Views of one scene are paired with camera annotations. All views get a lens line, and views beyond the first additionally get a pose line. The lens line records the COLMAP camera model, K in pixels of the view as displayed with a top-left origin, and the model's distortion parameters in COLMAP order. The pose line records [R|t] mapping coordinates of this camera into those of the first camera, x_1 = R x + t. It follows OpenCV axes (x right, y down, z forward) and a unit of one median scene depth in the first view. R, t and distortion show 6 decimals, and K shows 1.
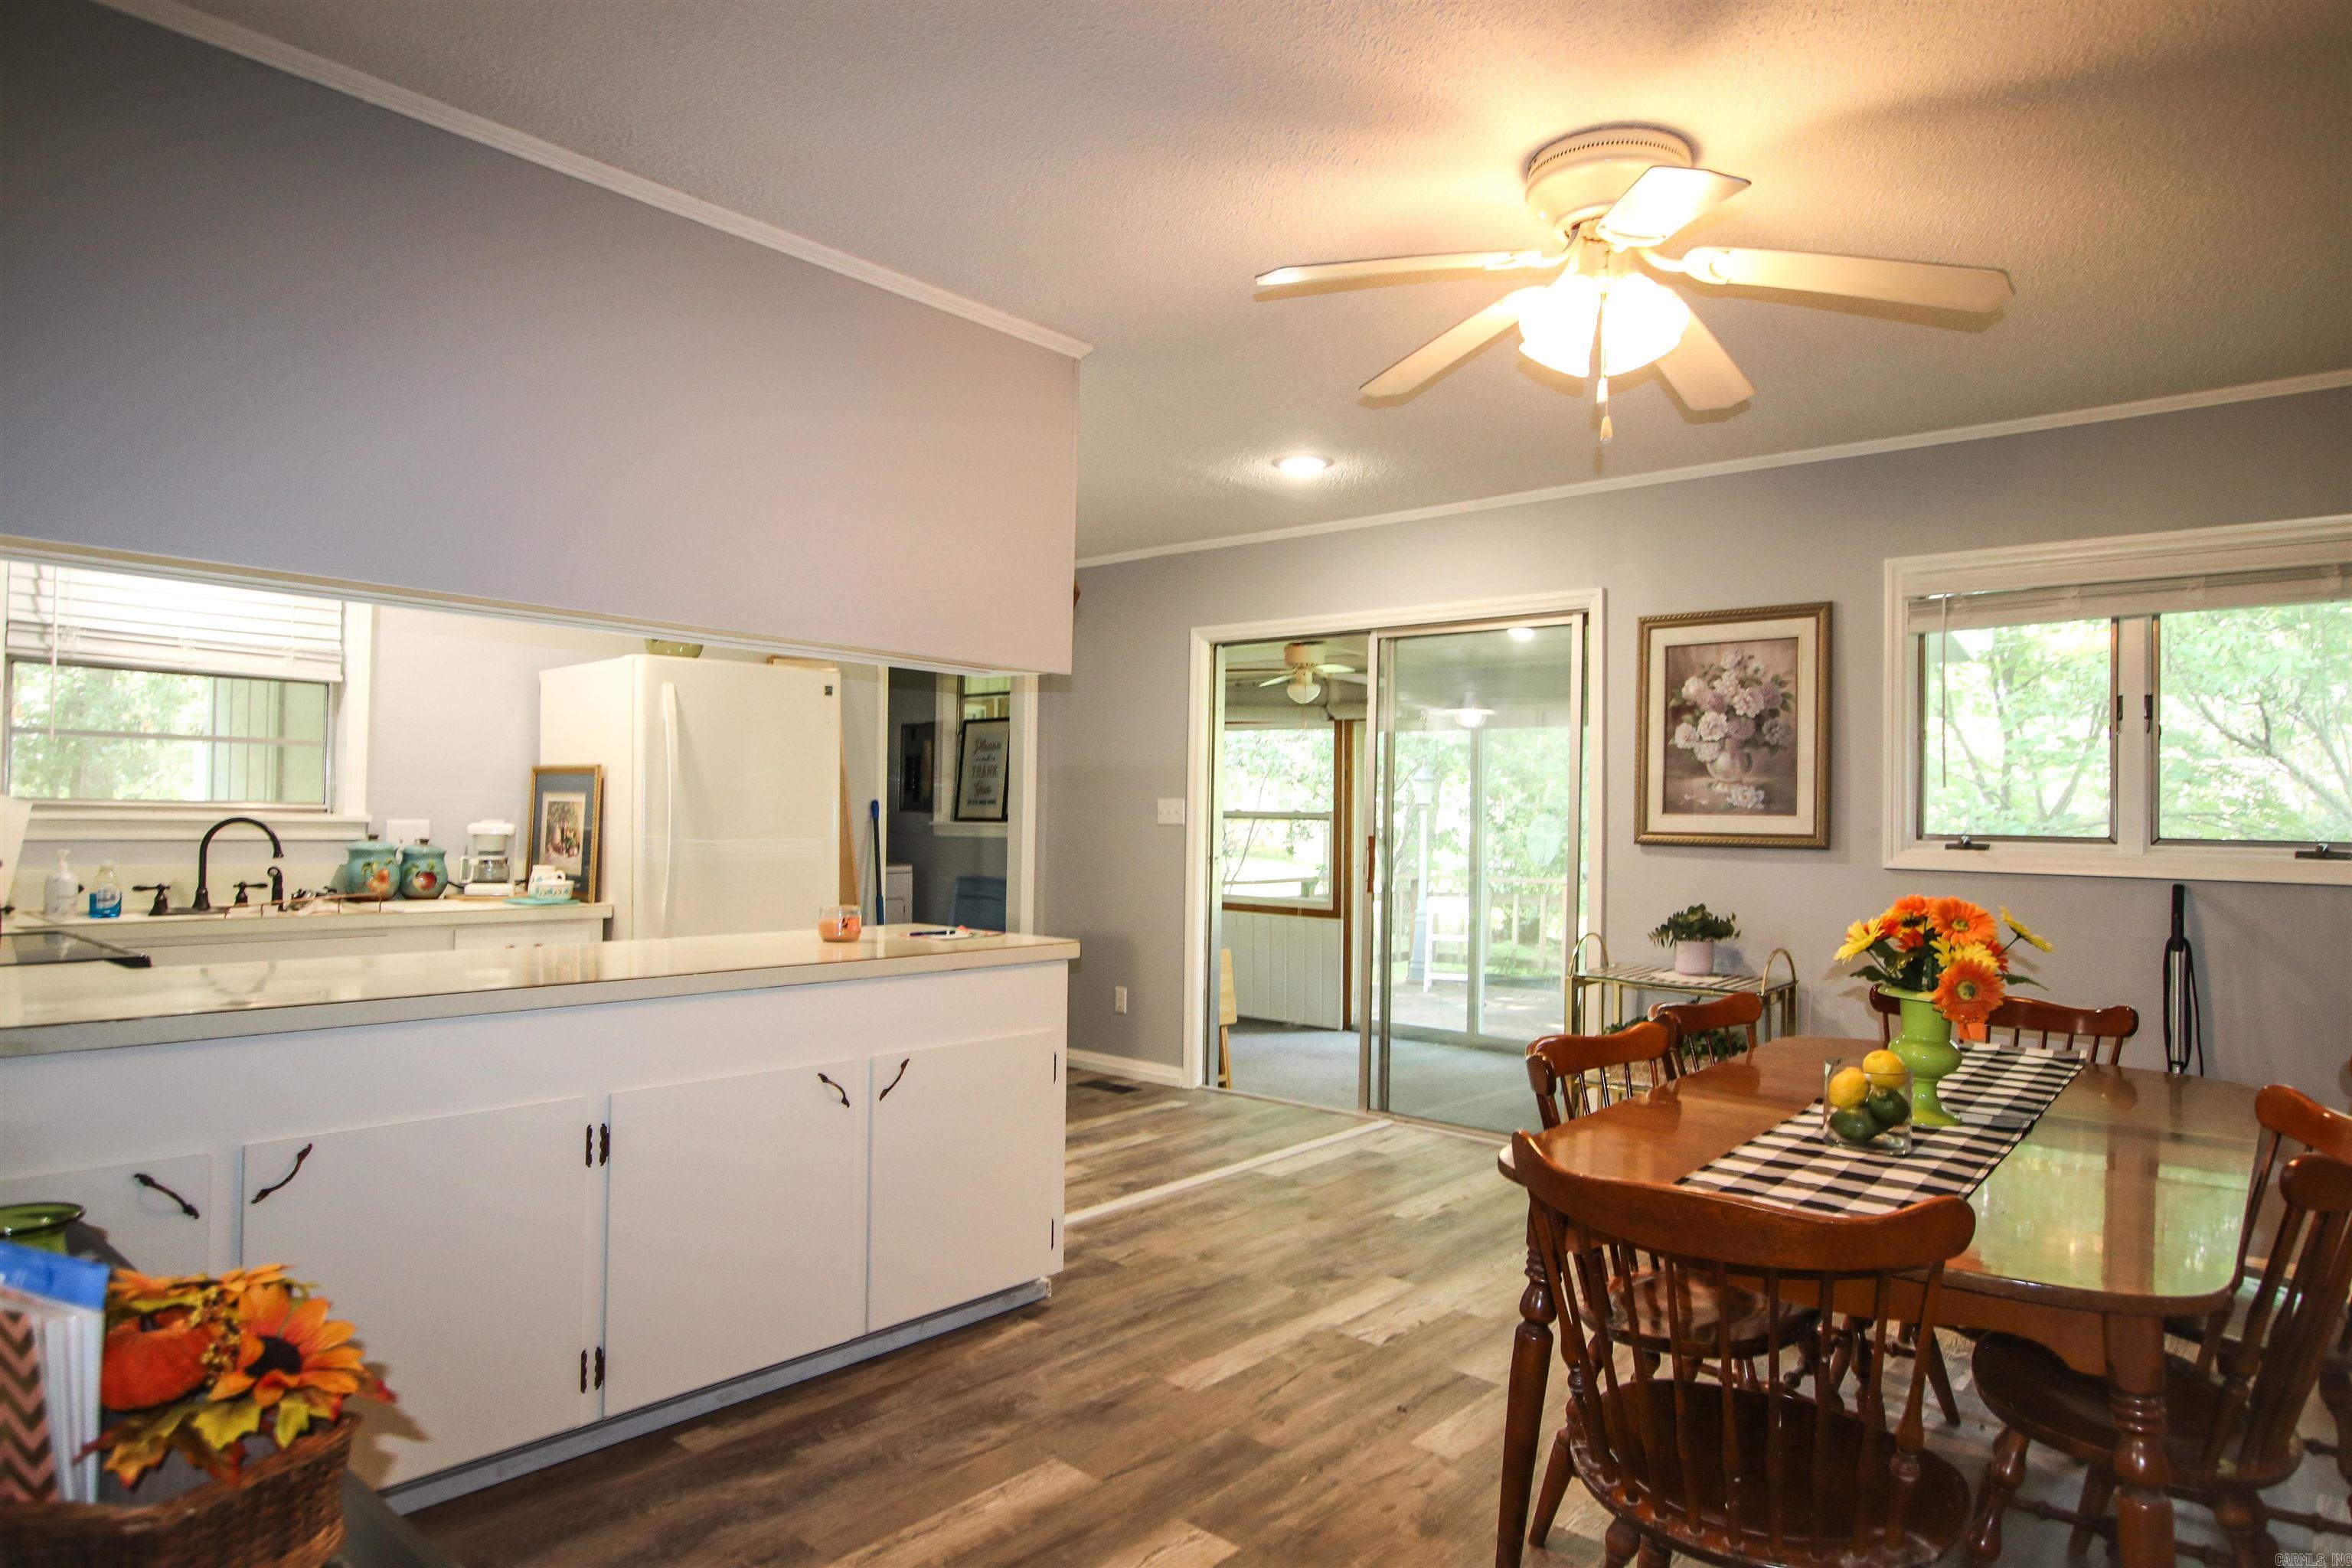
lens RADIAL K [[1386.8, 0, 1164.6], [0, 1386.8, 788.4], [0, 0, 1]] dist [-0.032128, 0.025335]
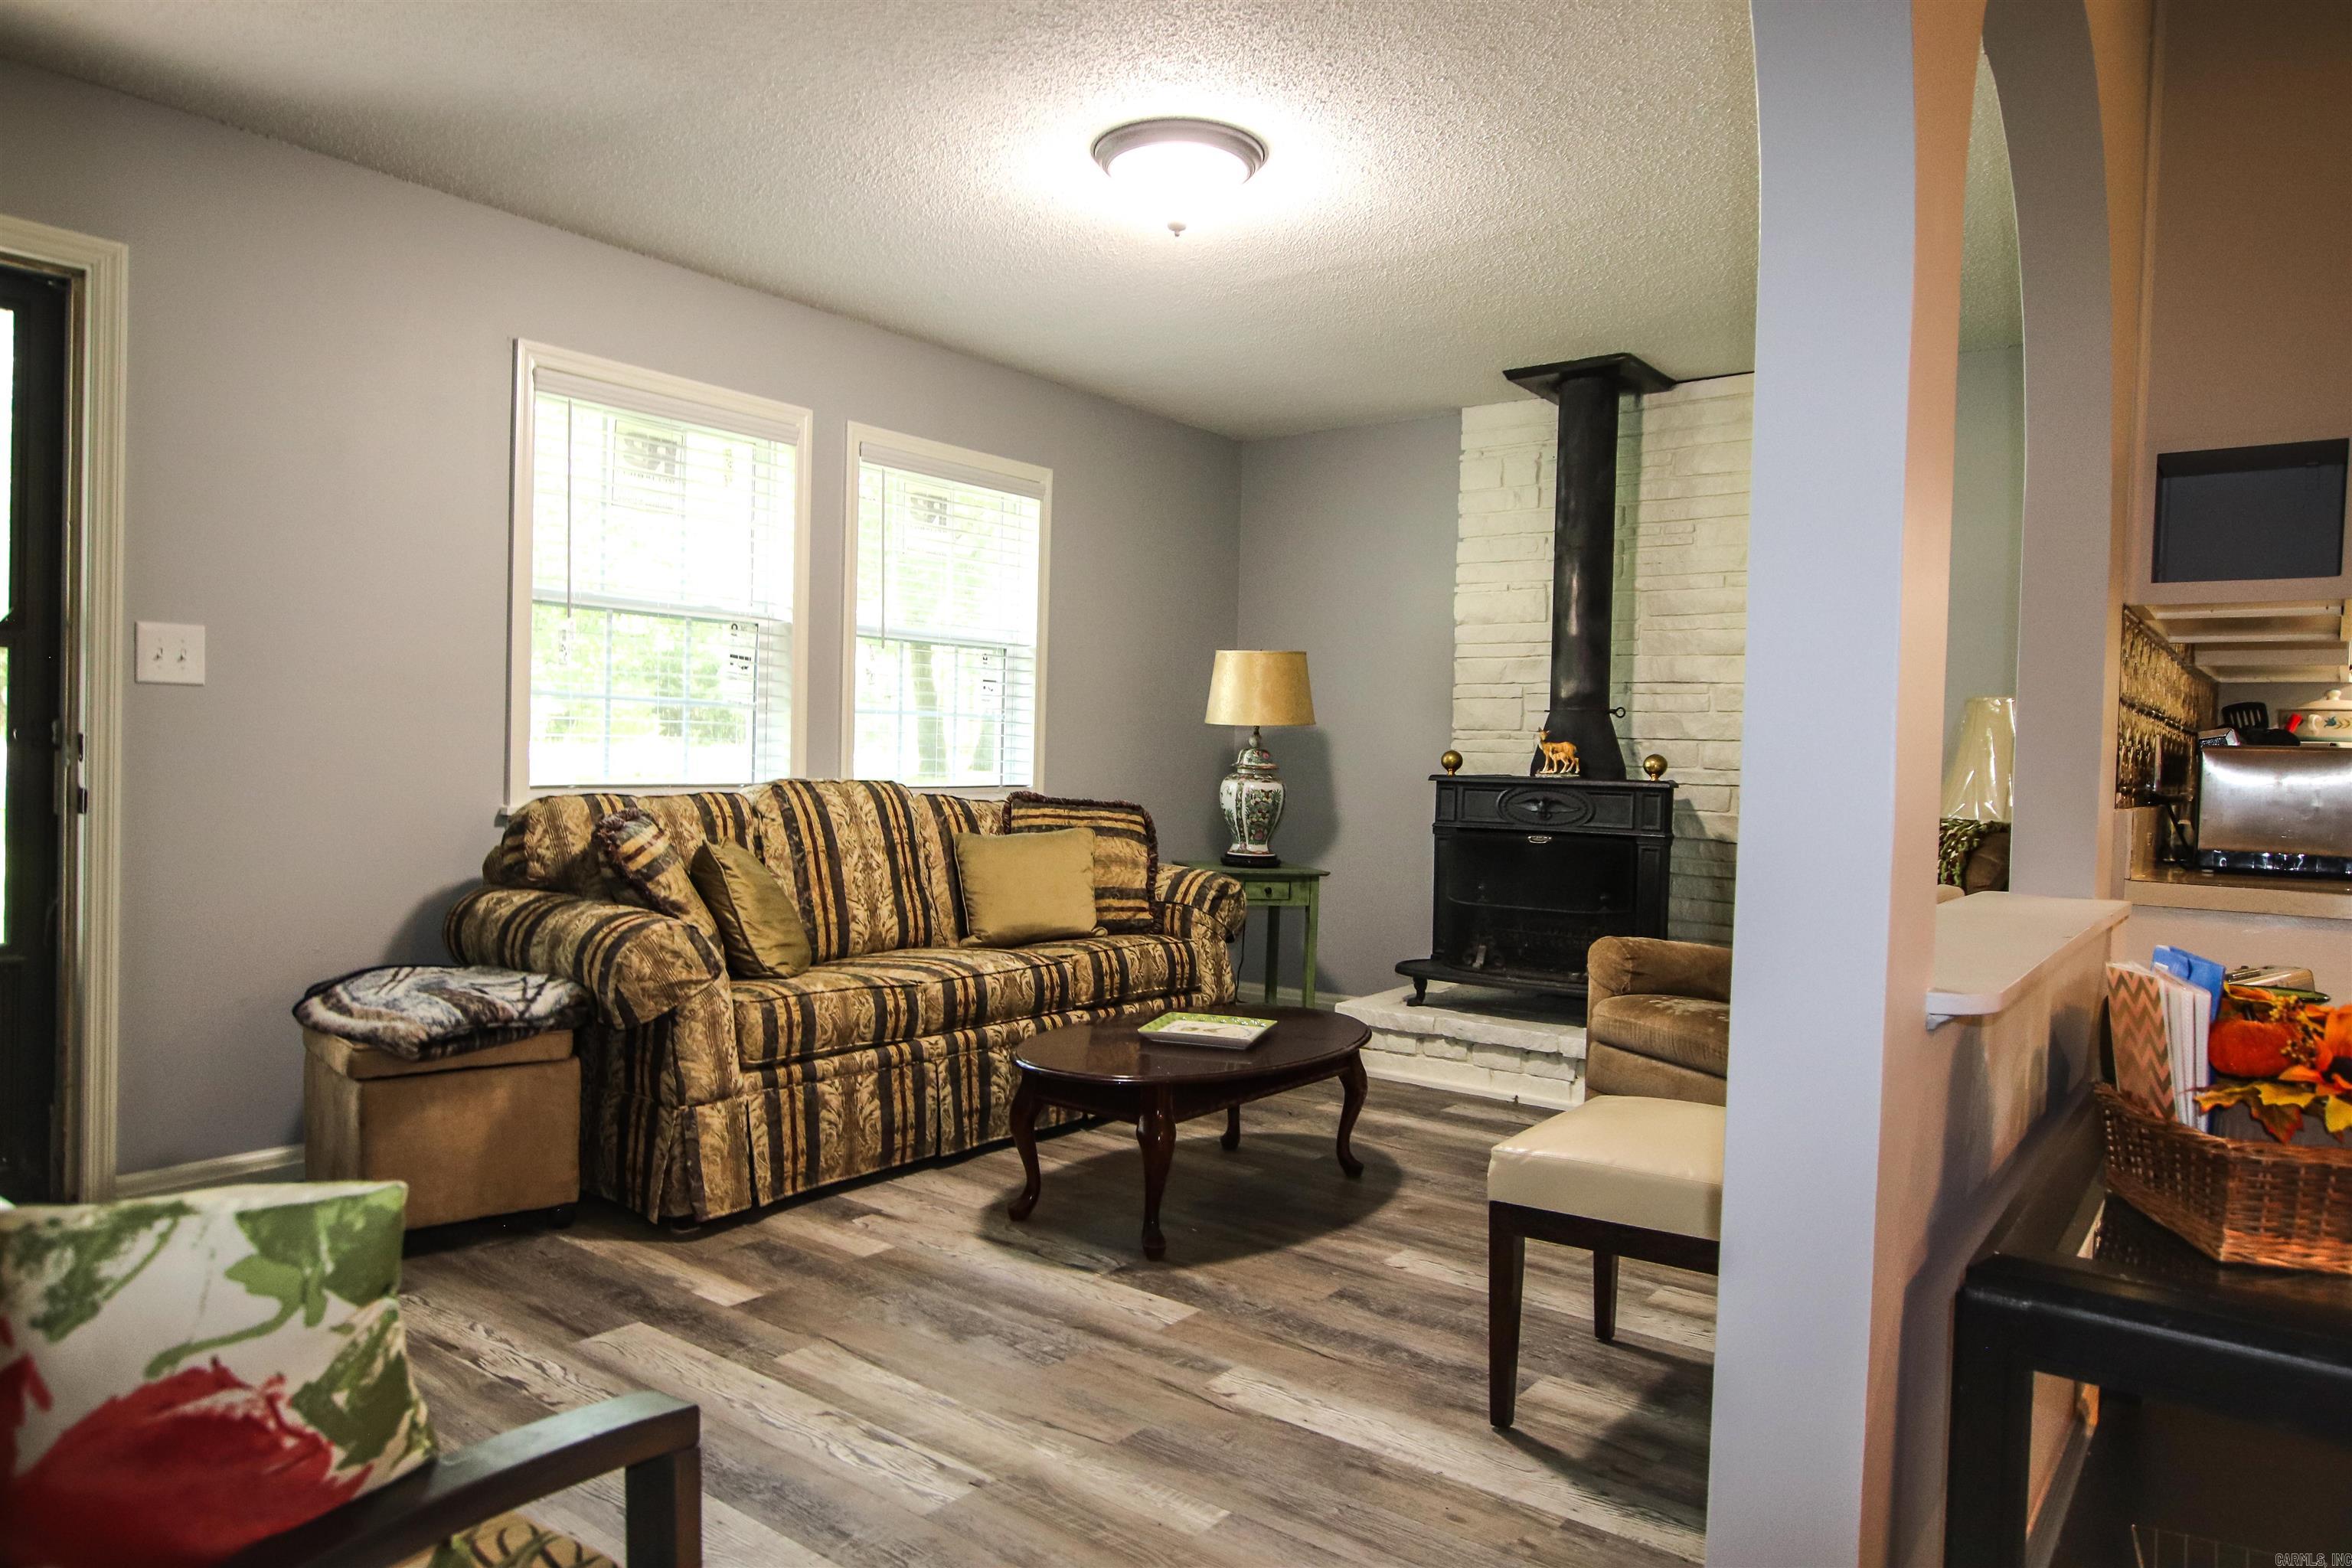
lens RADIAL K [[1520.3, 0, 1176.3], [0, 1520.3, 781.2], [0, 0, 1]] dist [-0.001807, -0.000378]
pose [[0.066560, 0.003798, -0.997775, 0.128639], [-0.004007, 0.999986, 0.003539, 0.035789], [0.997774, 0.003763, 0.066574, -0.021101]]
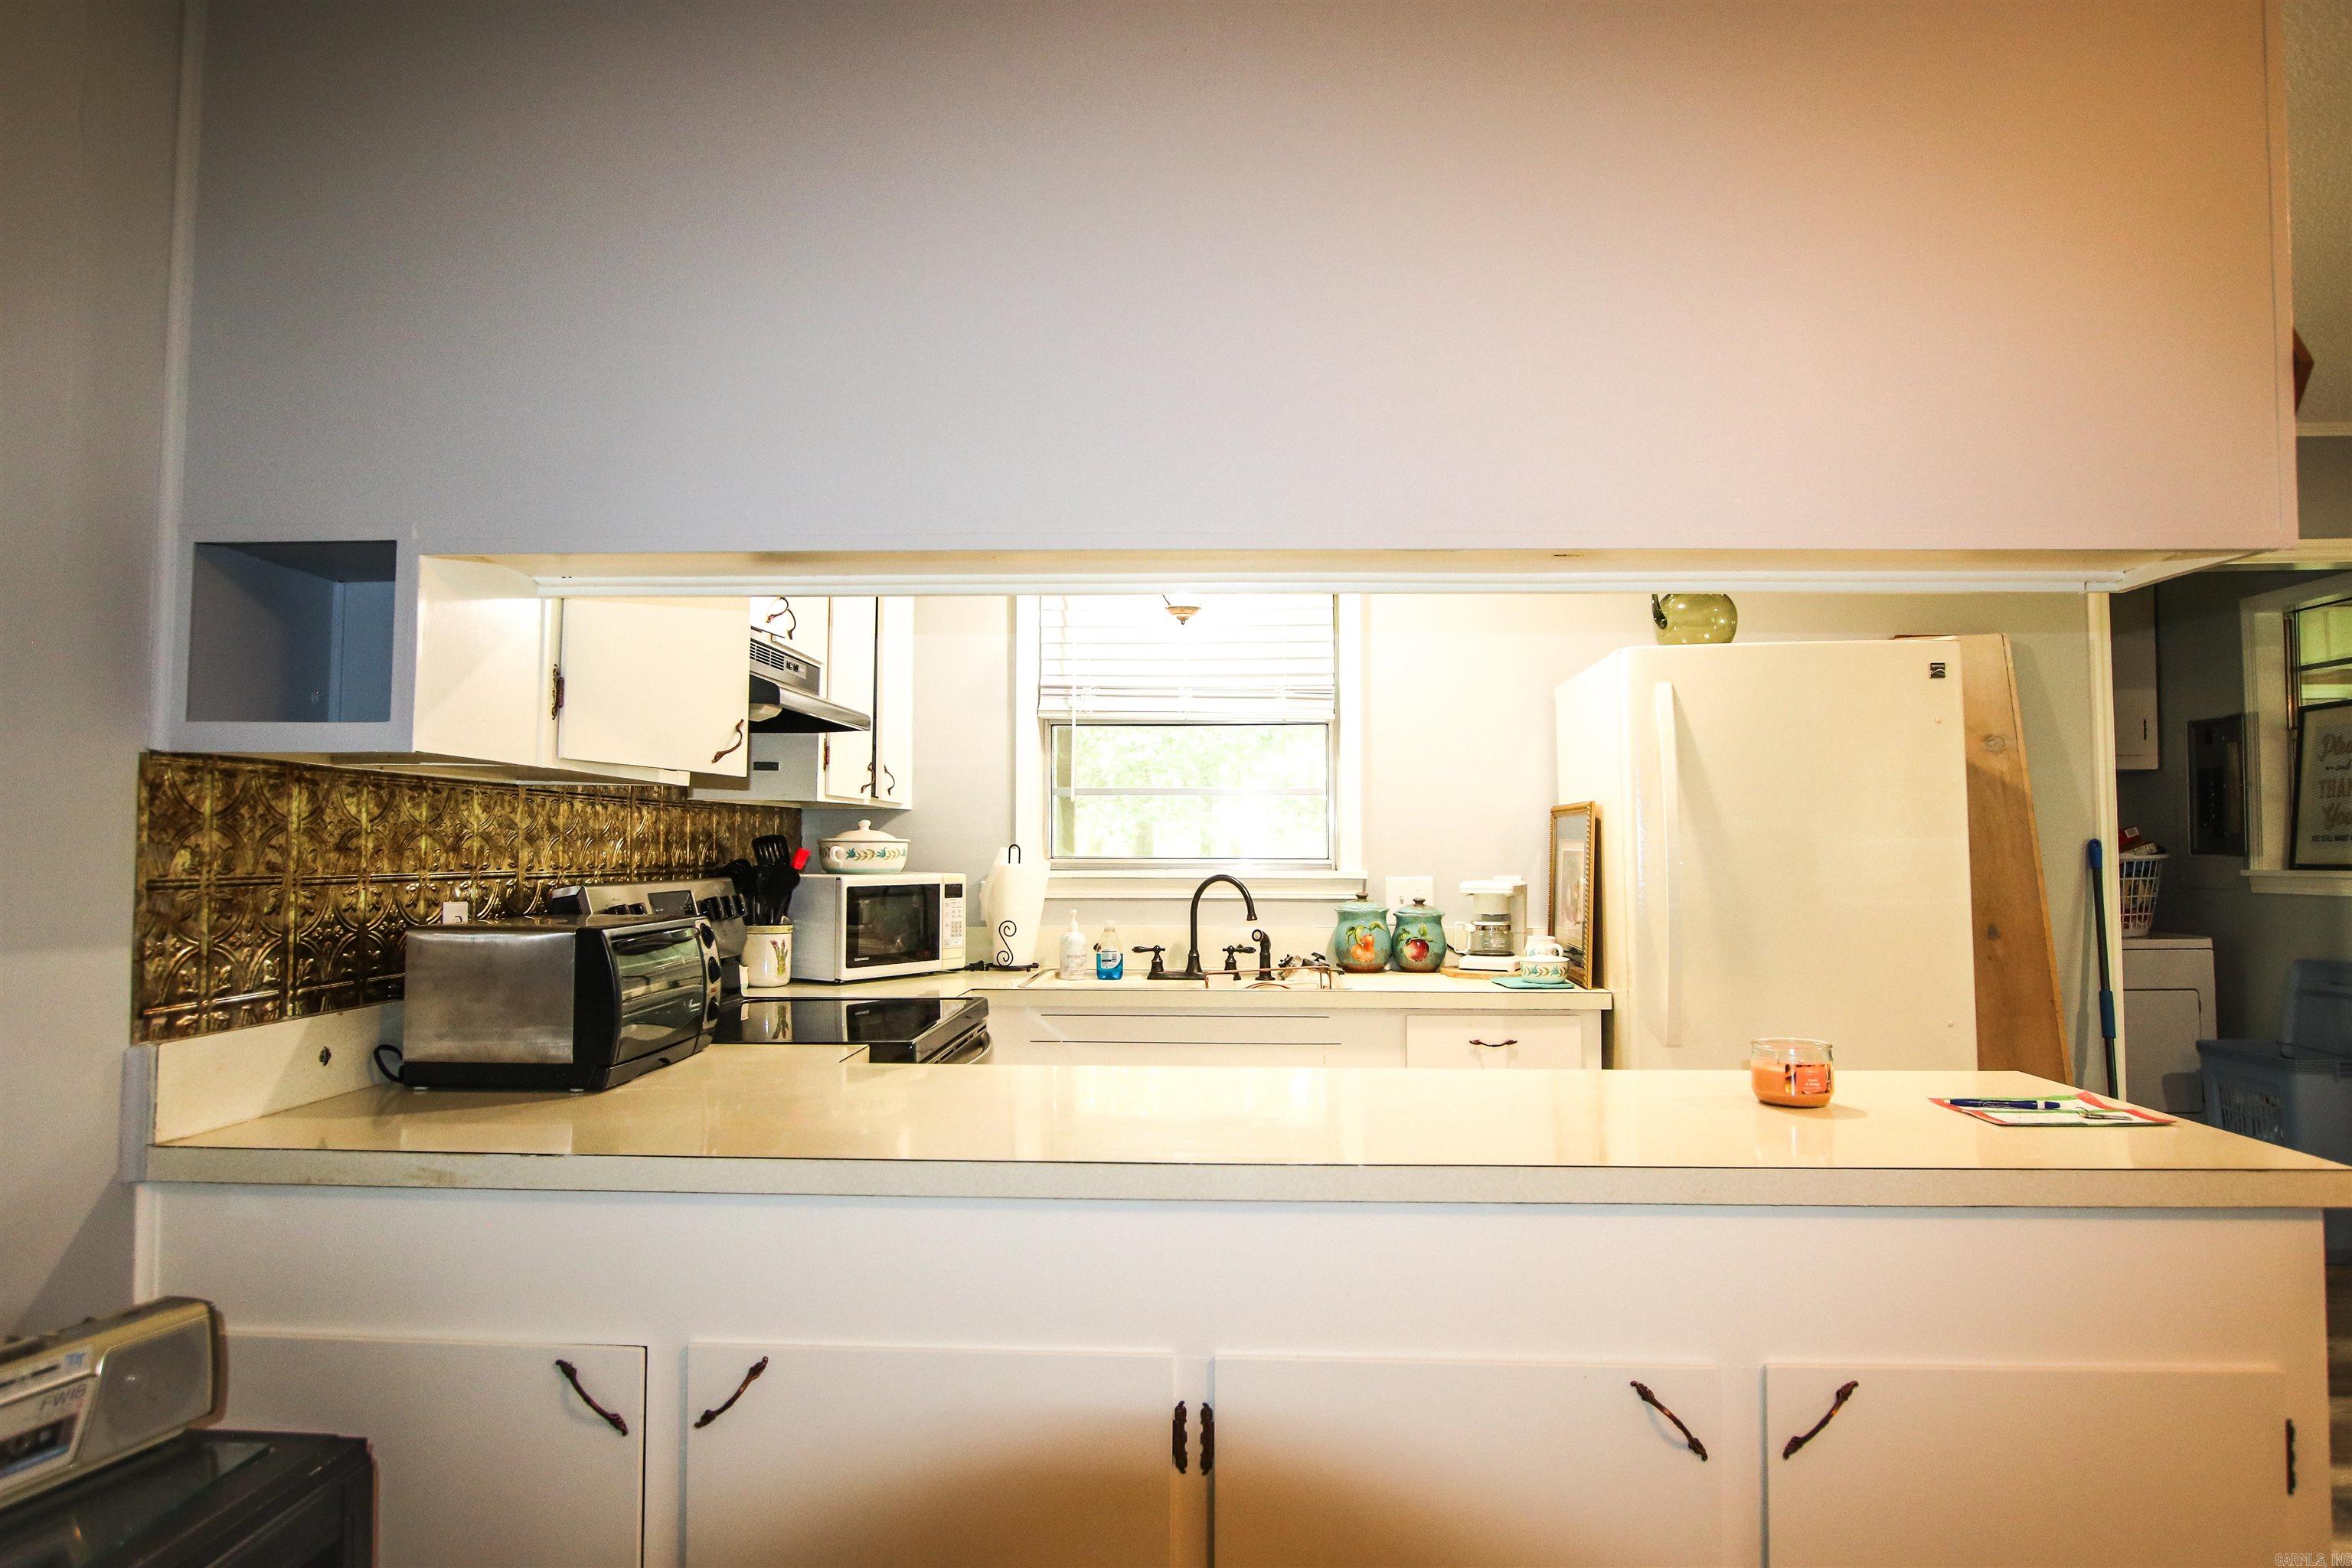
lens RADIAL K [[1411.9, 0, 1172.2], [0, 1411.9, 781.3], [0, 0, 1]] dist [-0.015253, 0.000118]
pose [[0.627646, -0.052941, -0.776696, 0.039827], [0.024838, 0.998539, -0.047991, 0.002586], [0.778102, 0.010830, 0.628044, 0.352705]]
